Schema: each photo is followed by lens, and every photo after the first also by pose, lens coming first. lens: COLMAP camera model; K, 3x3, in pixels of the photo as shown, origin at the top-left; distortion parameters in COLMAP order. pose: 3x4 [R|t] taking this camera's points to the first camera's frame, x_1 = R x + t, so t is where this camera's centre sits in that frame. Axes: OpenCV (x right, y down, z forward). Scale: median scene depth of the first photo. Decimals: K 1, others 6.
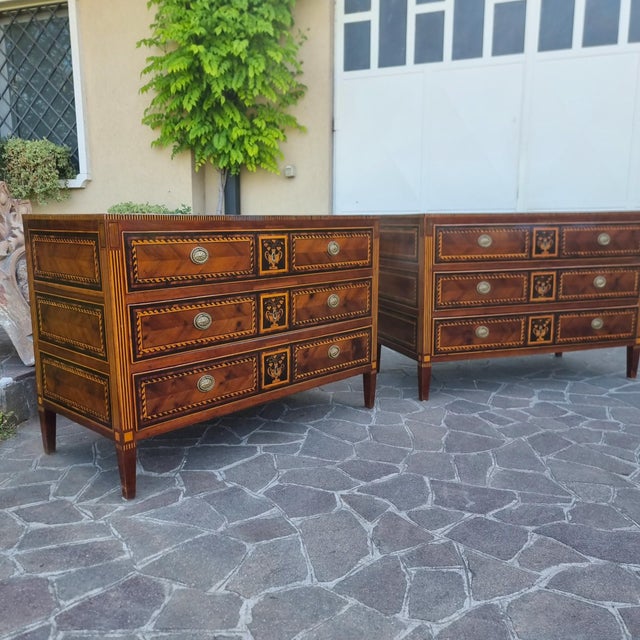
lens RADIAL K [[600.3, 0, 304.5], [0, 600.3, 322.3], [0, 0, 1]] dist [0.096671, -0.106316]
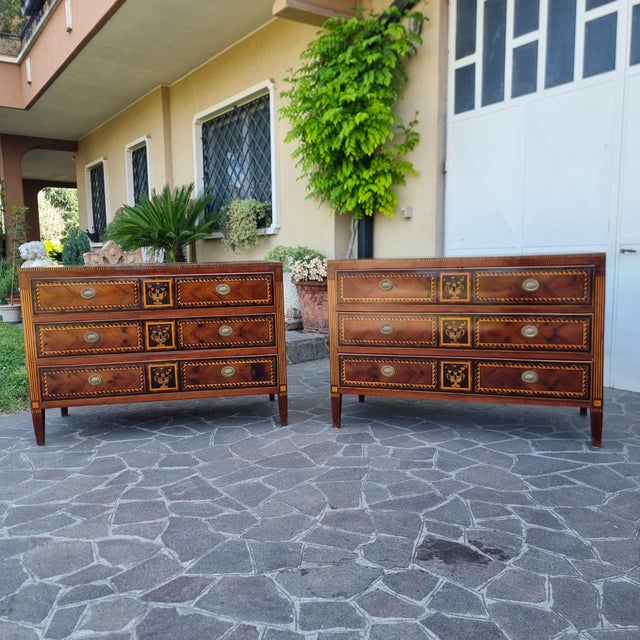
lens RADIAL K [[600.3, 0, 304.5], [0, 600.3, 322.3], [0, 0, 1]] dist [0.096671, -0.106316]
pose [[0.803967, 0.055082, -0.592118, 0.957989], [-0.080655, 0.996600, -0.016802, -0.047054], [0.589179, 0.061266, 0.805676, 0.083173]]
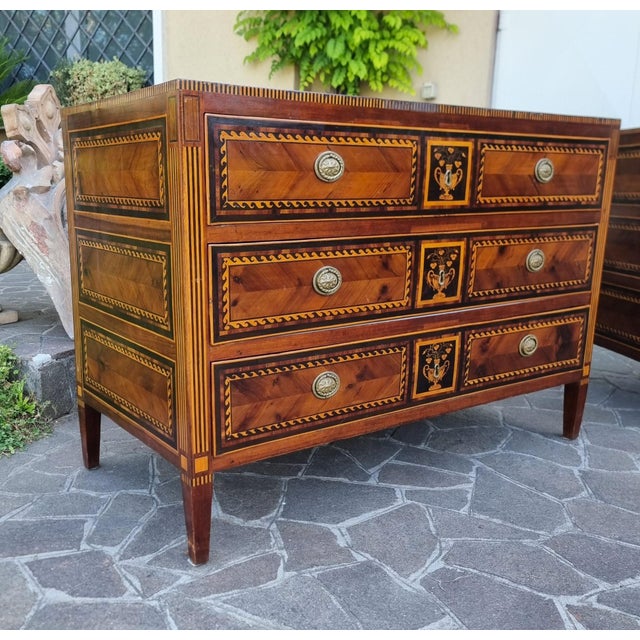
lens RADIAL K [[688.6, 0, 255.8], [0, 688.6, 340.2], [0, 0, 1]] dist [0.102205, -0.146596]
pose [[0.977544, 0.056170, -0.203109, -0.081258], [-0.045999, 0.997456, 0.054460, 0.019078], [0.205651, -0.043894, 0.977640, 0.267277]]
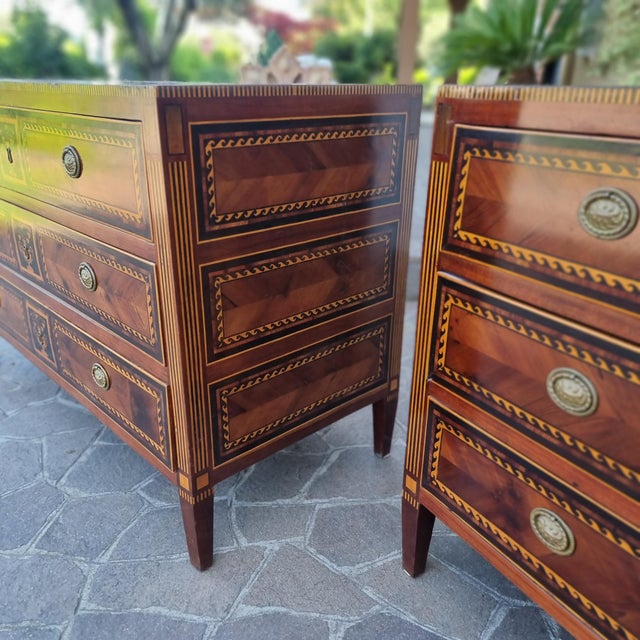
lens RADIAL K [[571.2, 0, 320.0], [0, 571.2, 320.0], [0, 0, 1]] dist [0.001810, 0.000310]
pose [[0.239912, 0.372844, -0.896342, 0.570977], [-0.153764, 0.926247, 0.344127, -0.182833], [0.958540, 0.055265, 0.279548, 0.987331]]
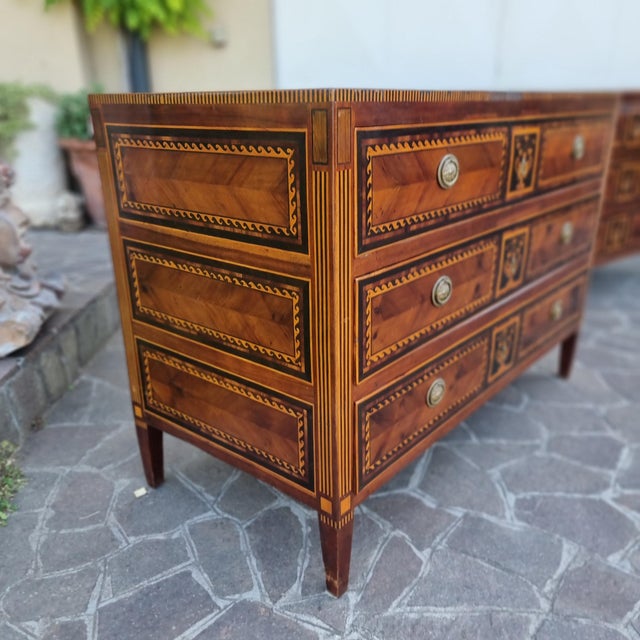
lens RADIAL K [[602.7, 0, 322.8], [0, 602.7, 341.2], [0, 0, 1]] dist [0.095227, -0.148082]
pose [[0.996675, -0.034090, 0.074001, -0.272849], [0.018467, 0.979143, 0.202333, -0.061605], [-0.079356, -0.200294, 0.976517, 0.371997]]
